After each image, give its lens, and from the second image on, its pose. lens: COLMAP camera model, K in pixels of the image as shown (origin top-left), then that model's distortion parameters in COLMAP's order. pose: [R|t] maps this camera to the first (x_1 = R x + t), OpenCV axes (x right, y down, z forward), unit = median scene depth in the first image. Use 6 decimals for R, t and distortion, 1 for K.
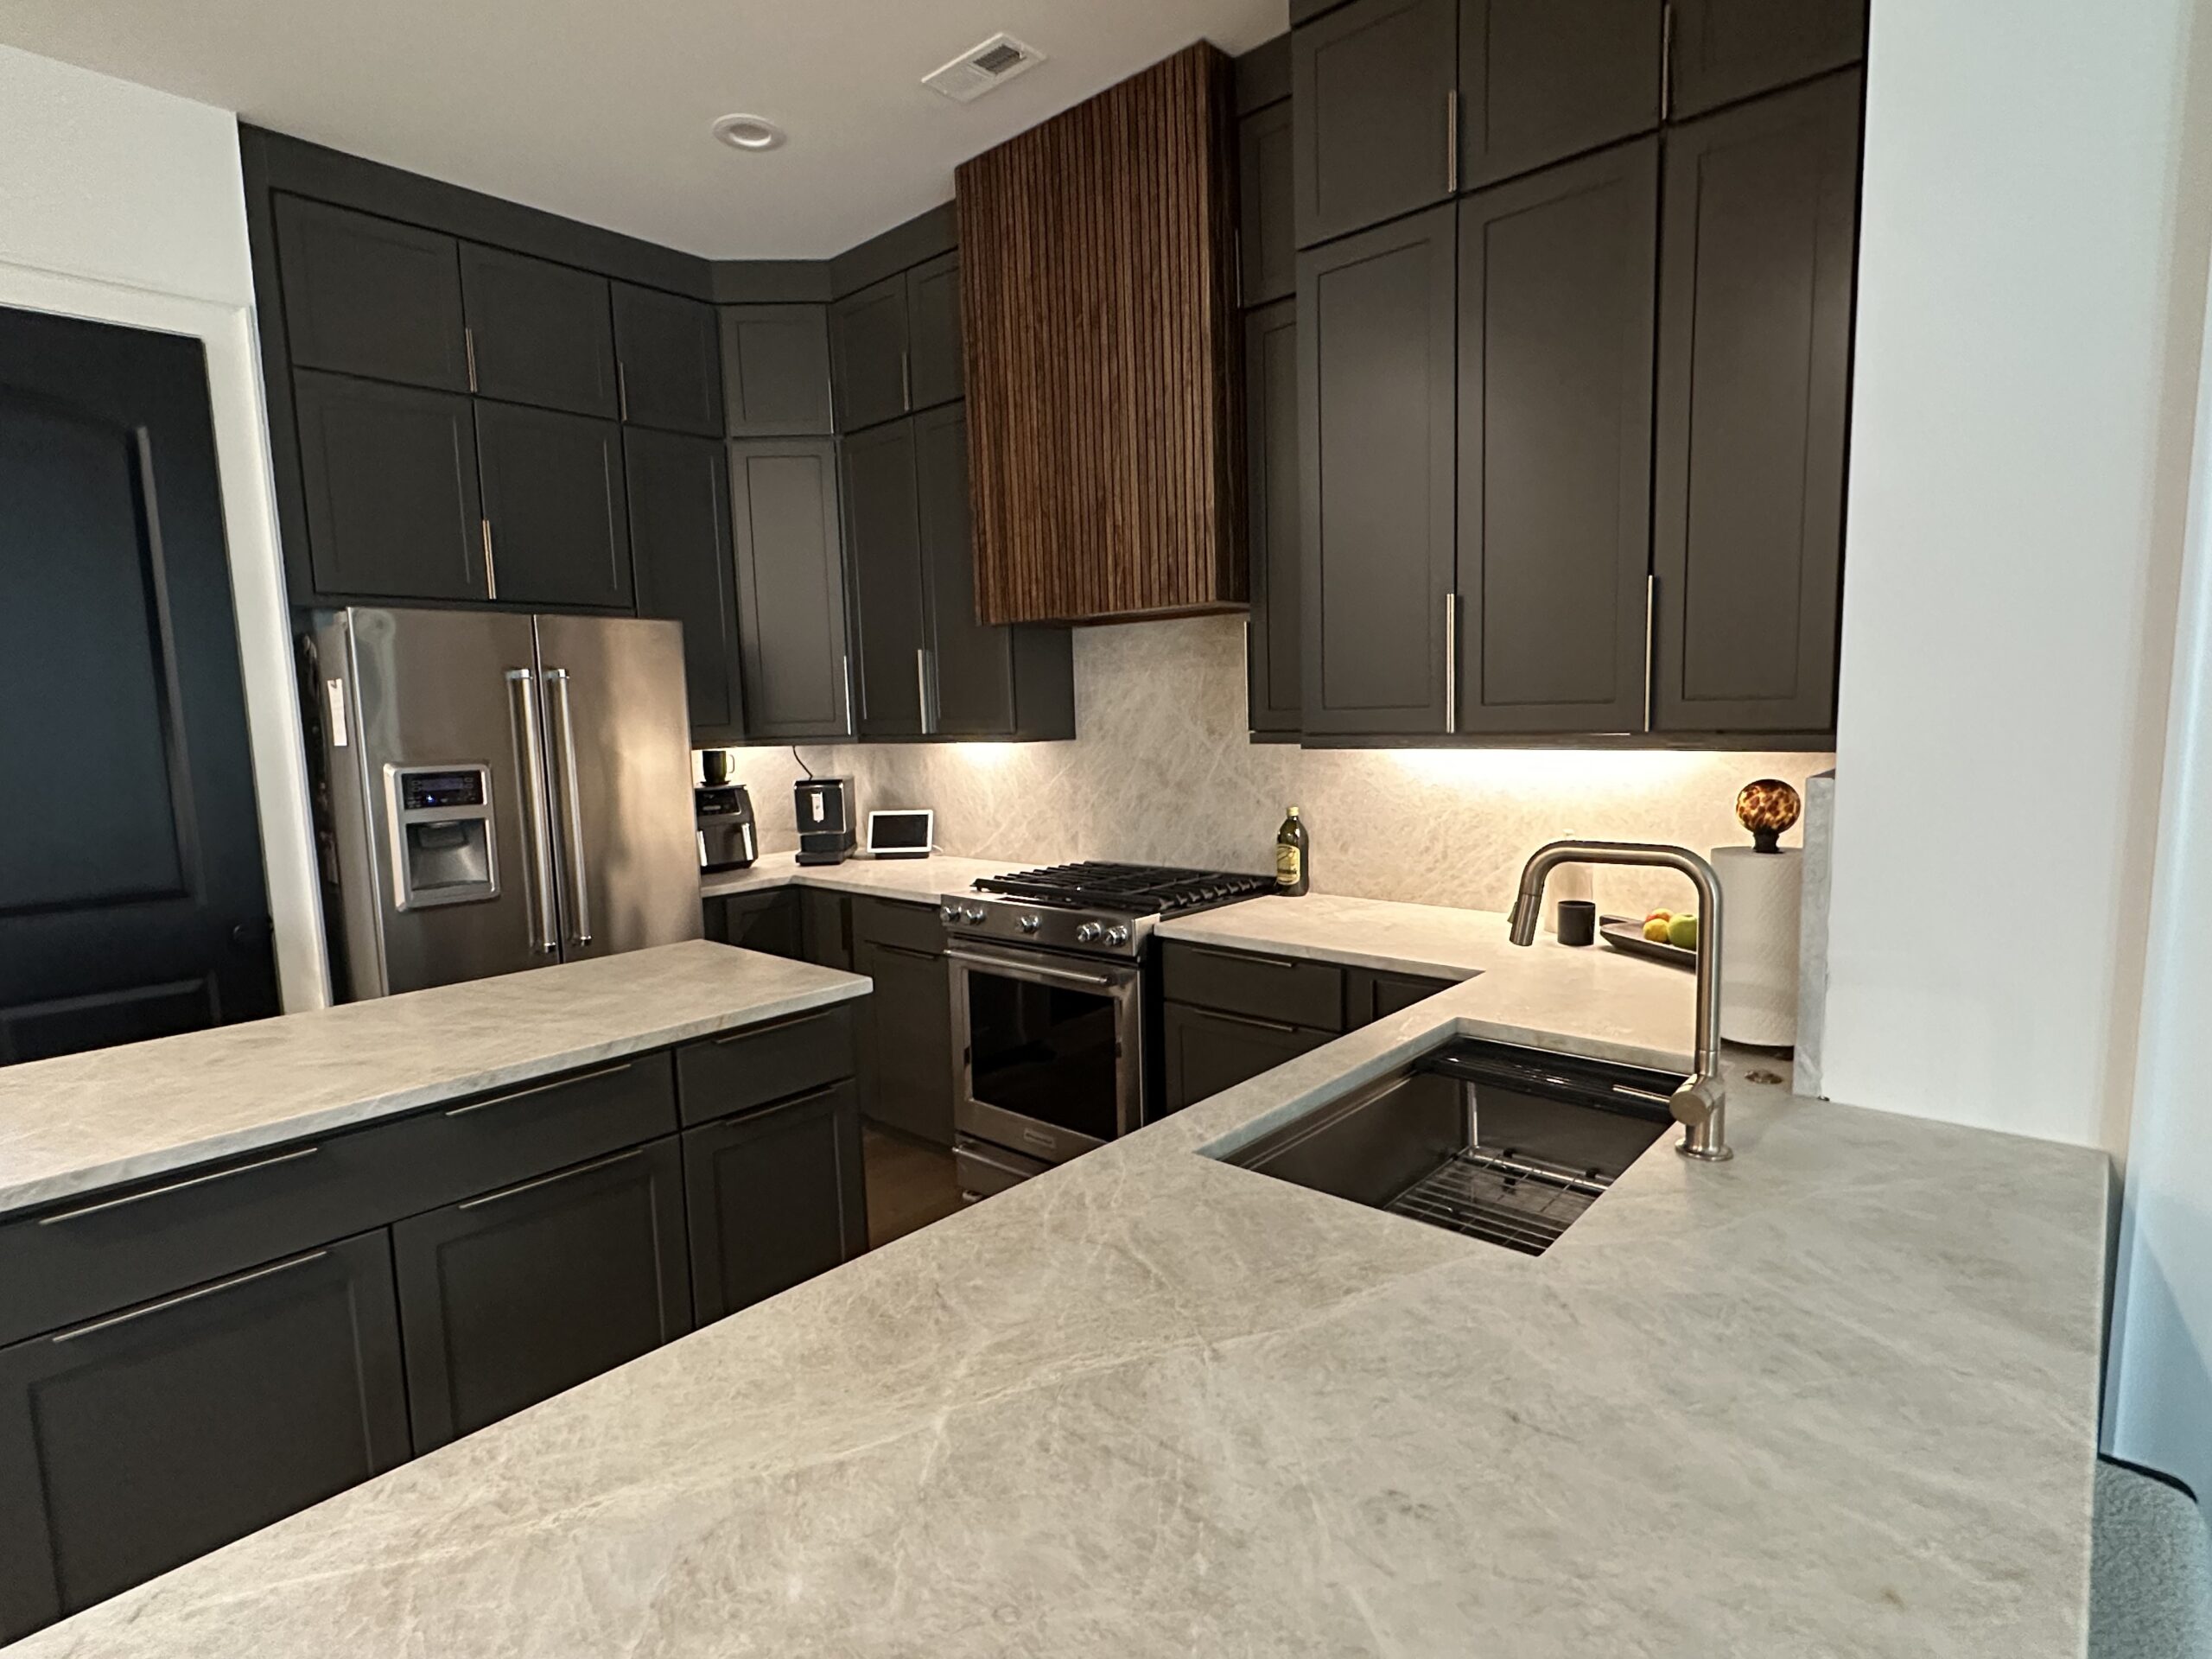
lens RADIAL K [[1144.0, 0, 1106.0], [0, 1144.0, 829.5], [0, 0, 1]] dist [0.003672, 0.000253]
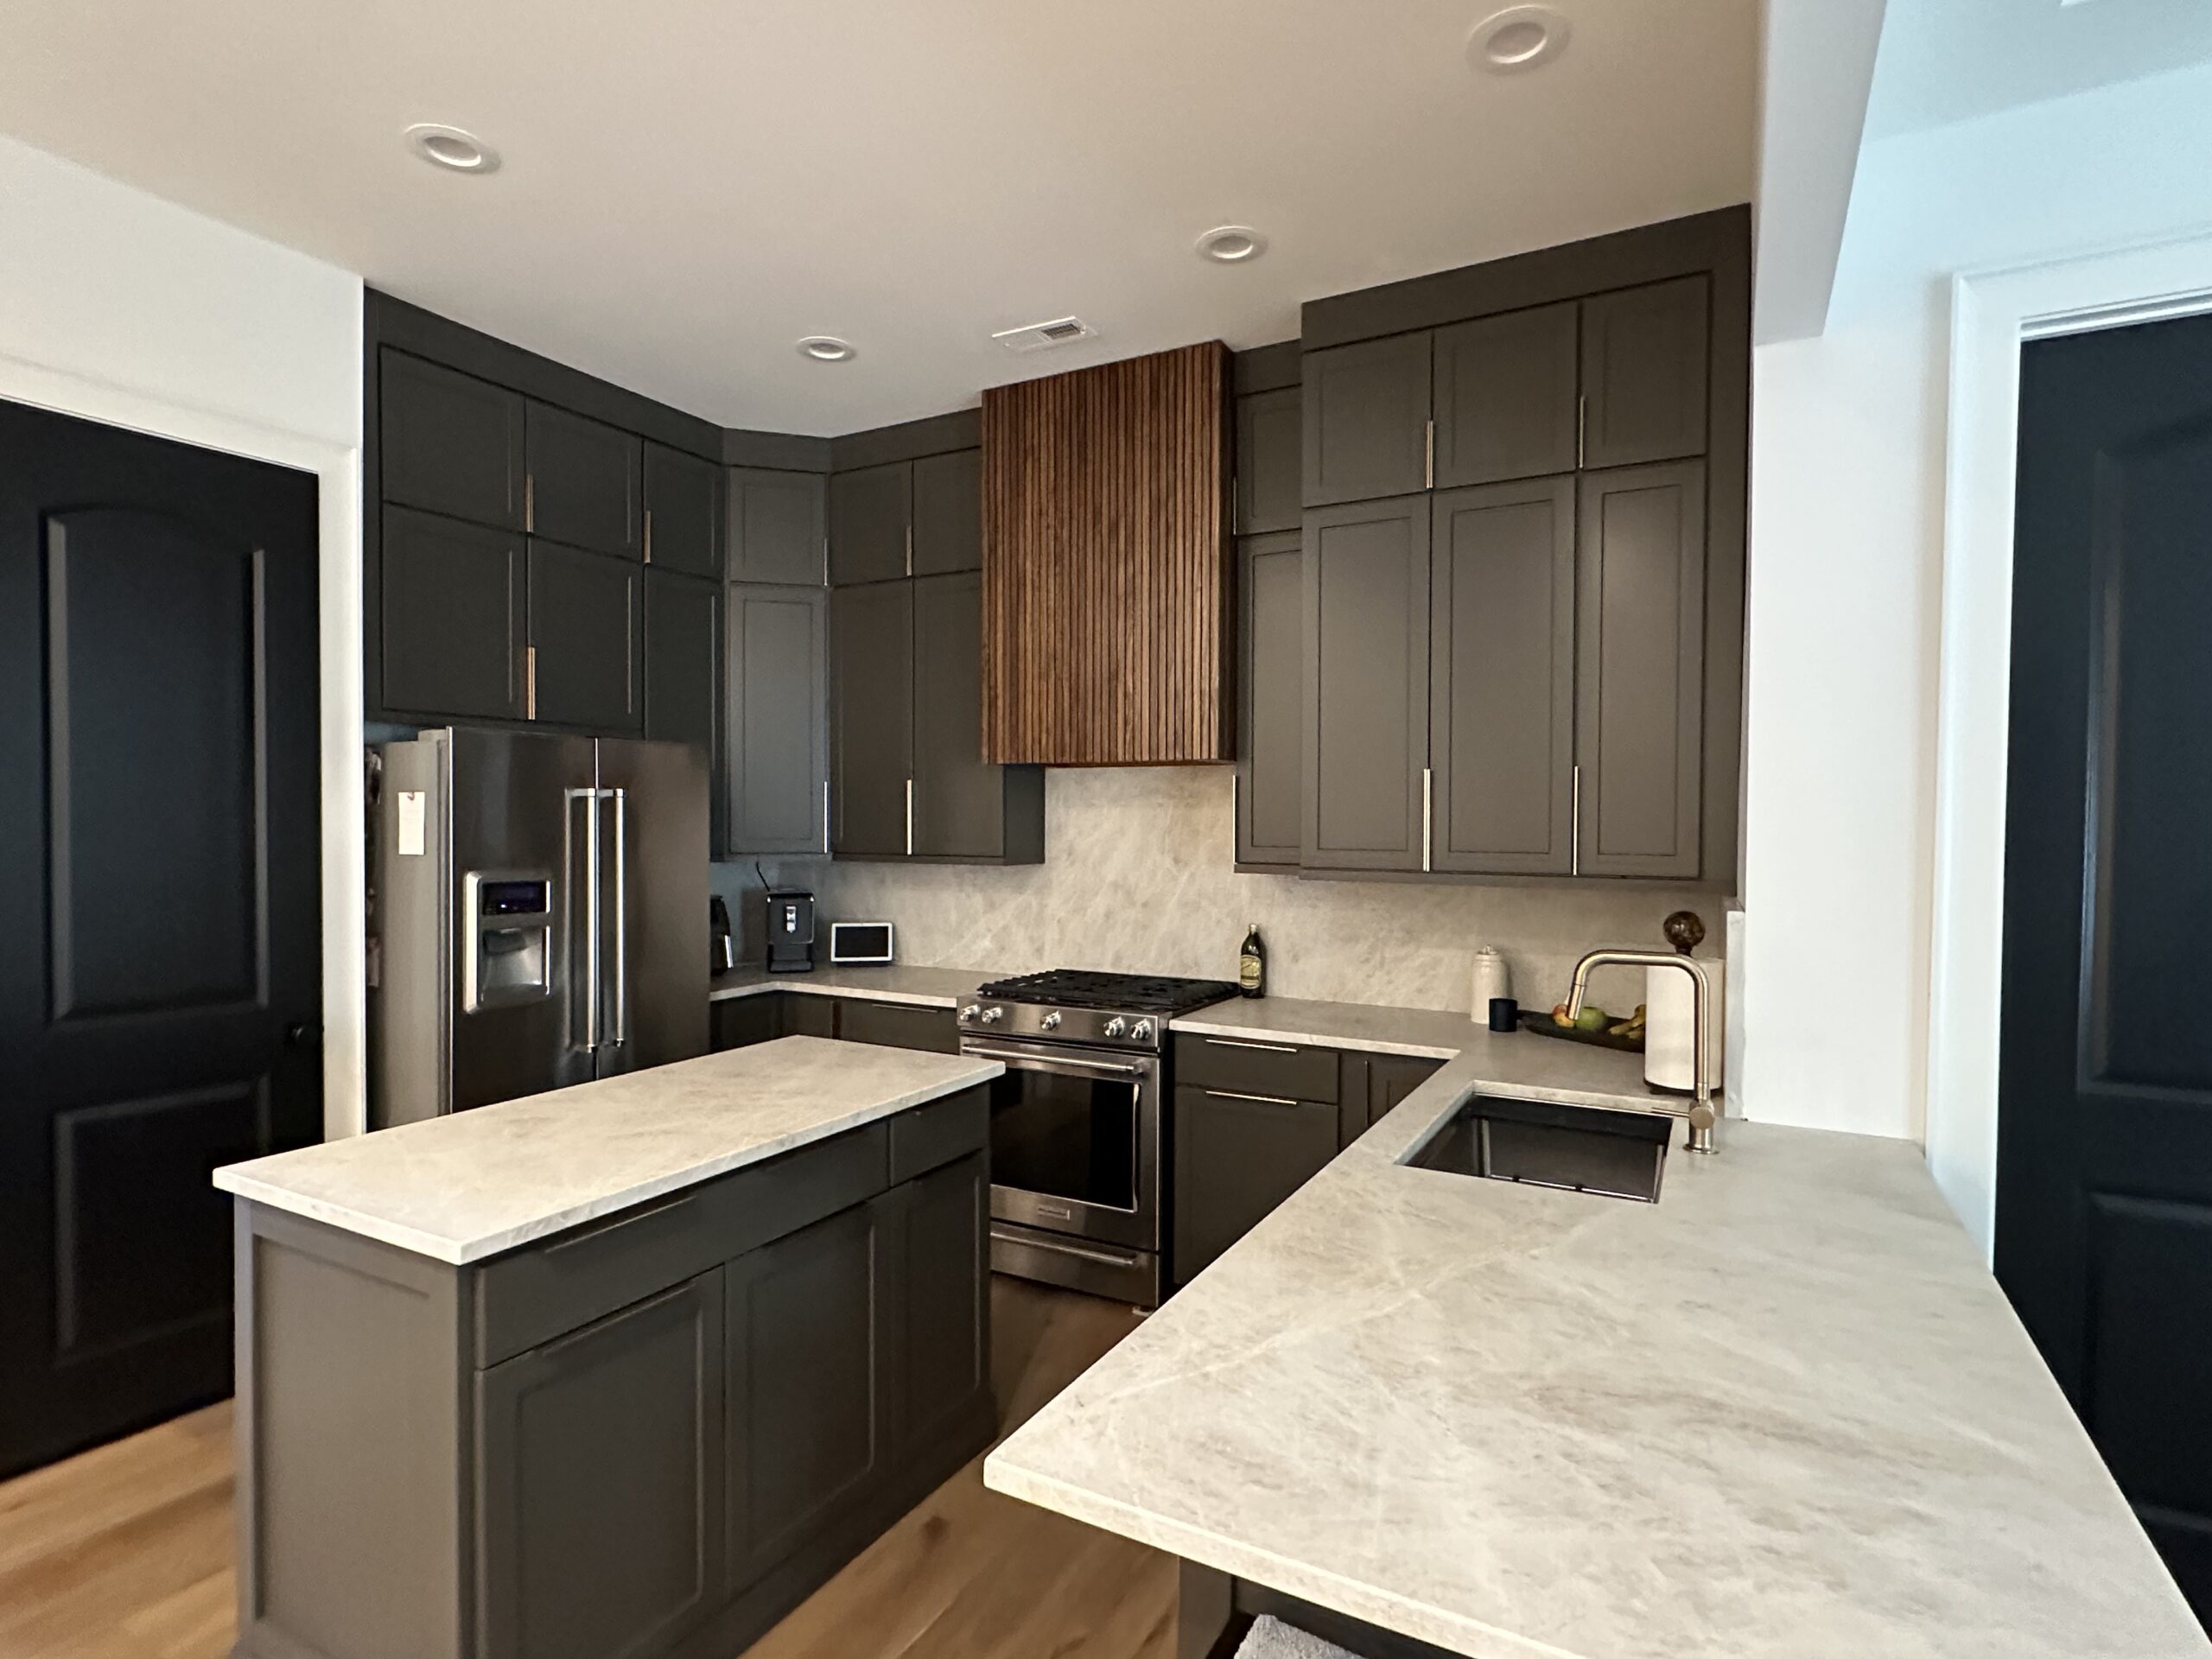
lens RADIAL K [[1144.0, 0, 1106.0], [0, 1144.0, 829.5], [0, 0, 1]] dist [0.003672, 0.000253]
pose [[0.972303, 0.031790, 0.231551, -0.296291], [-0.008455, 0.994843, -0.101078, 0.004674], [-0.233570, 0.096321, 0.967557, -0.170587]]
